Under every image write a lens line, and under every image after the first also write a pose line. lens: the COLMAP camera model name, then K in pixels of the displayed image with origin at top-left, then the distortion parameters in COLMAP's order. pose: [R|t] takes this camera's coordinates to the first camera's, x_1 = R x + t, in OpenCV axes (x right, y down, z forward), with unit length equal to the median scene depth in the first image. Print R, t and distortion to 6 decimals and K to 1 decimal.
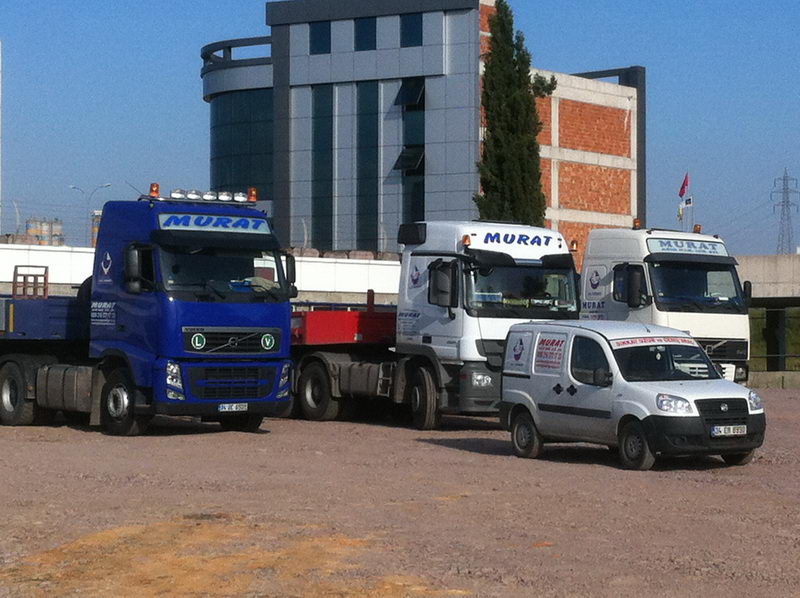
lens RADIAL K [[2006.3, 0, 400.0], [0, 2006.3, 299.0], [0, 0, 1]] dist [0.088752, 1.017195]
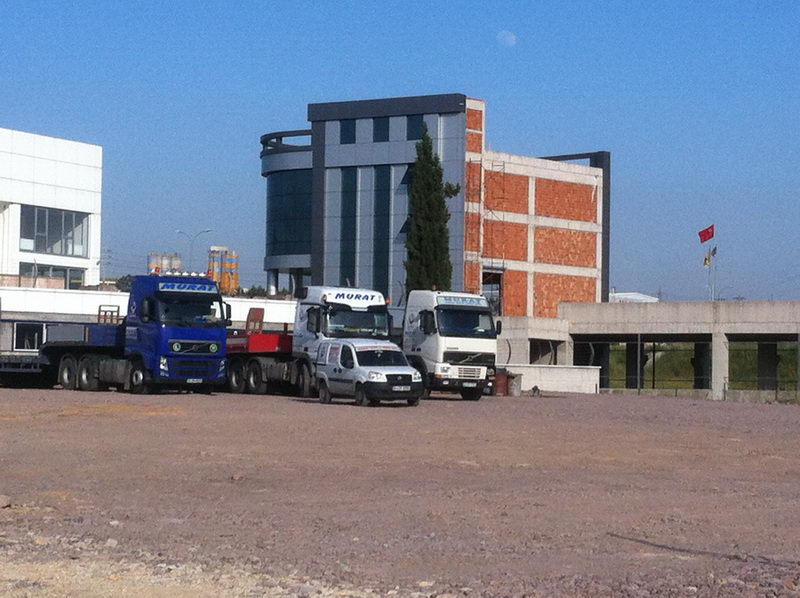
lens RADIAL K [[2006.3, 0, 400.0], [0, 2006.3, 299.0], [0, 0, 1]] dist [0.088752, 1.017195]
pose [[0.998056, 0.013169, -0.060910, 0.125694], [-0.014220, 0.999757, -0.016842, 0.001948], [0.060673, 0.017676, 0.998001, -0.508550]]
